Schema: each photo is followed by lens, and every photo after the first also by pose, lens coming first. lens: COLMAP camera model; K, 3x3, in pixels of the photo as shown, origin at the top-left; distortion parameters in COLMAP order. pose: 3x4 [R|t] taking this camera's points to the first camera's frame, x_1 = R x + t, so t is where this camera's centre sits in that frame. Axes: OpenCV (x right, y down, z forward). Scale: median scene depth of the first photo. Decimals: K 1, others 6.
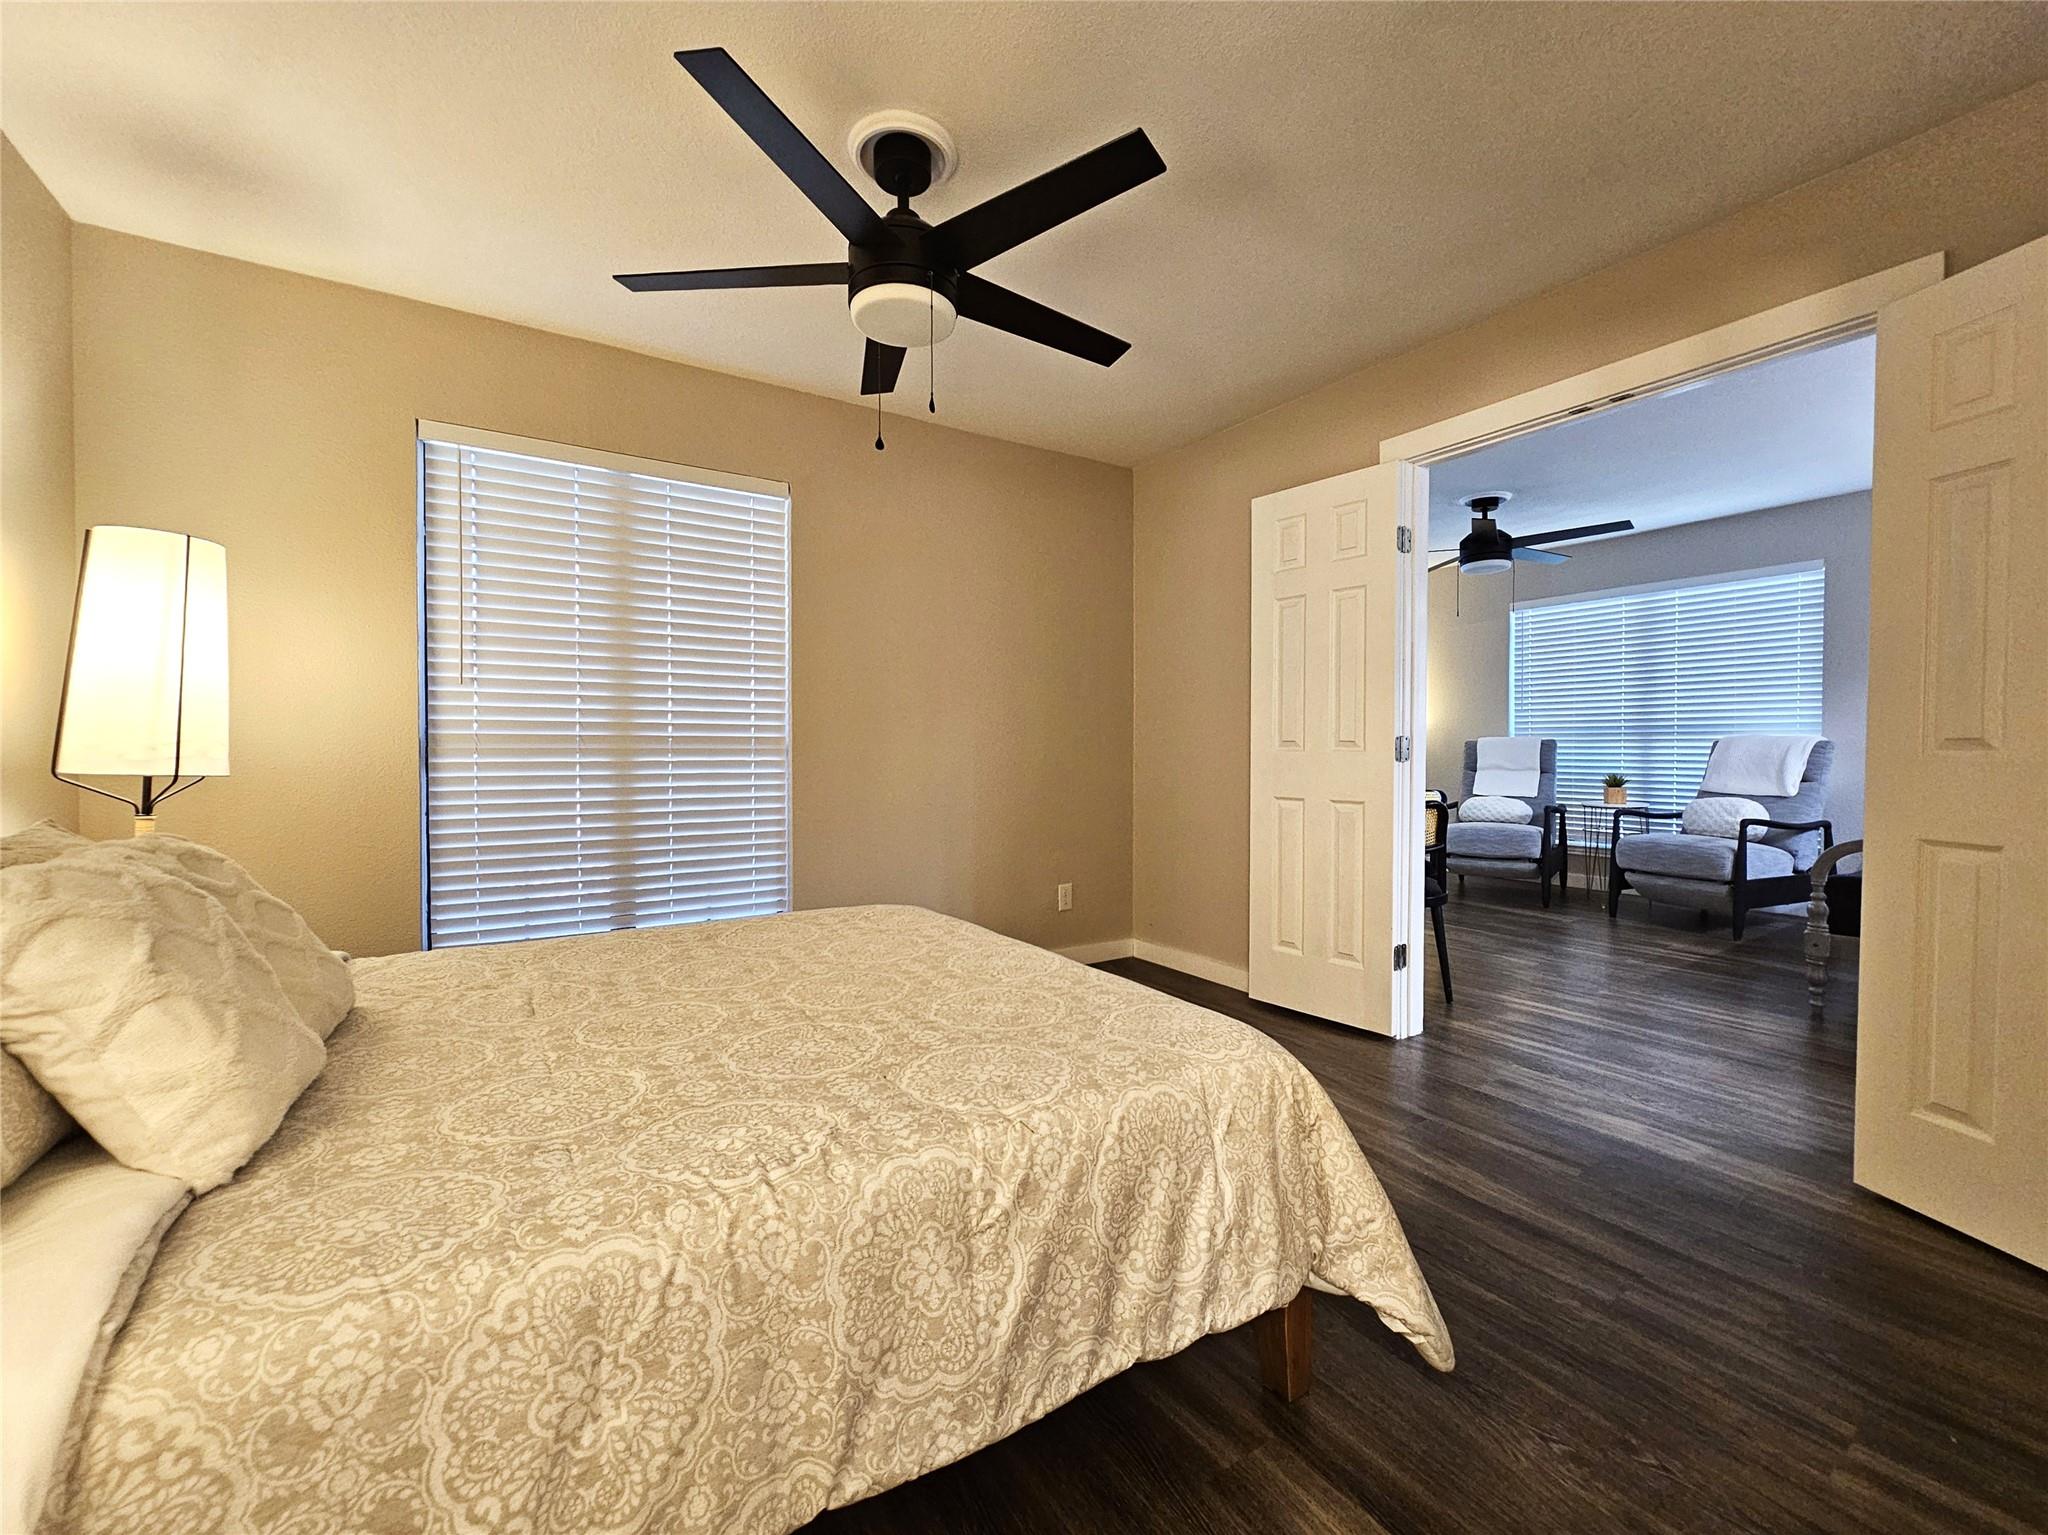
lens RADIAL K [[823.2, 0, 1027.2], [0, 823.2, 764.5], [0, 0, 1]] dist [0.002210, 0.000008]
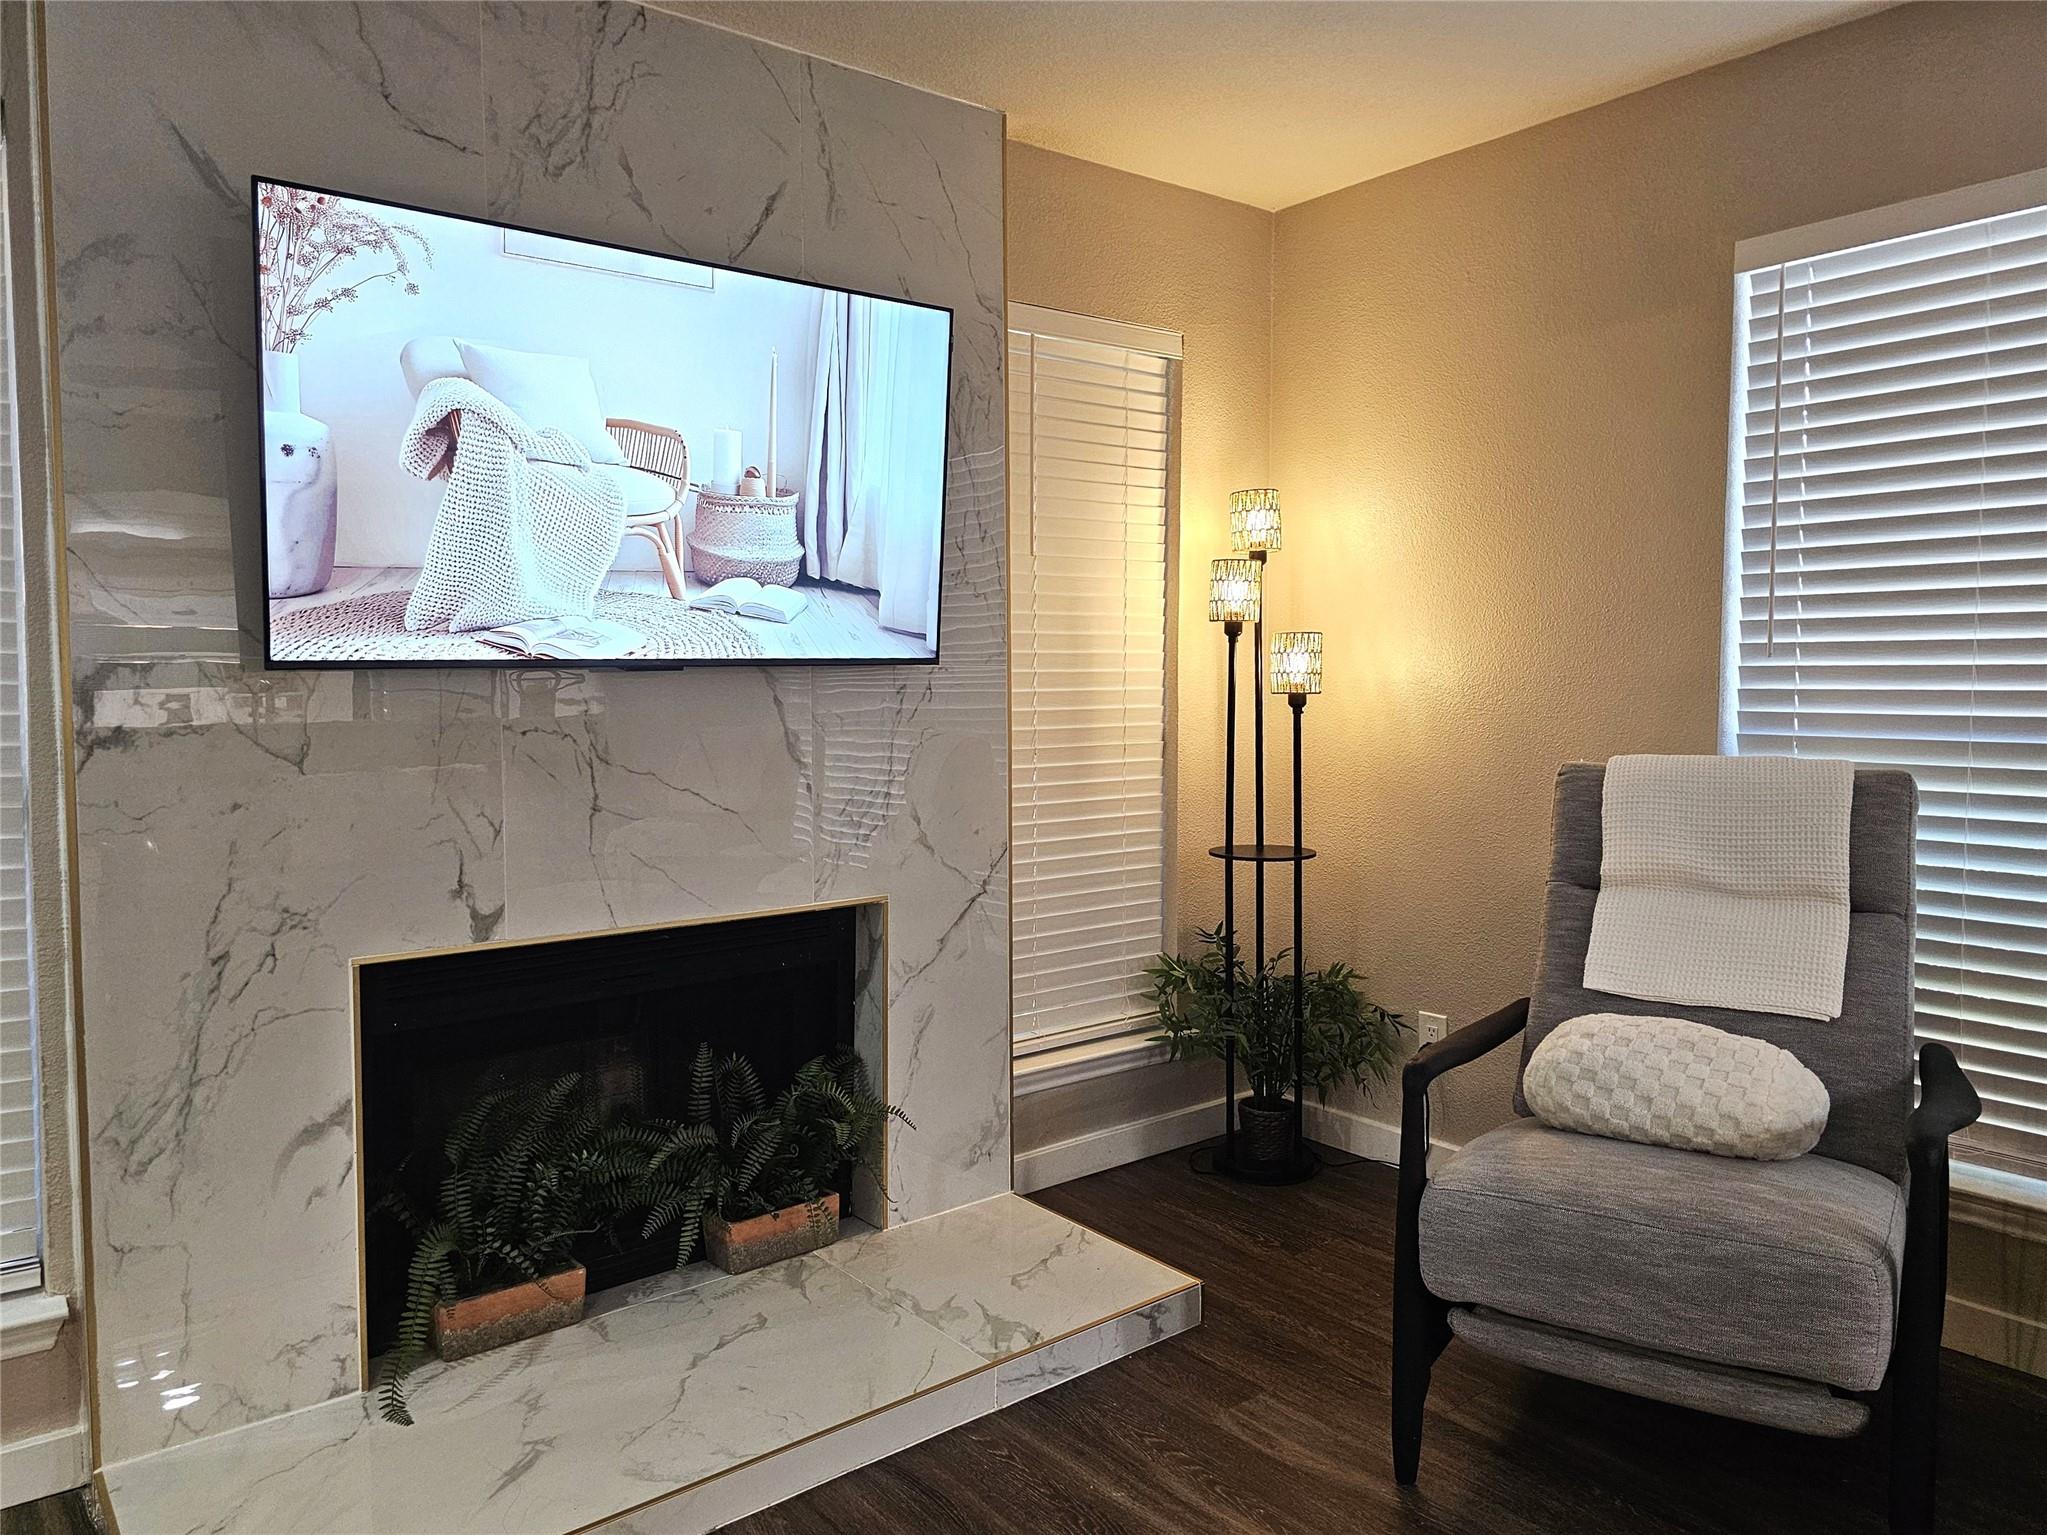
lens RADIAL K [[1396.2, 0, 1023.3], [0, 1396.2, 768.0], [0, 0, 1]] dist [0.033446, -0.023059]
pose [[0.994693, -0.005898, 0.102717, 0.326326], [0.001132, 0.998923, 0.046395, -0.050591], [-0.102880, -0.046032, 0.993628, 0.593463]]
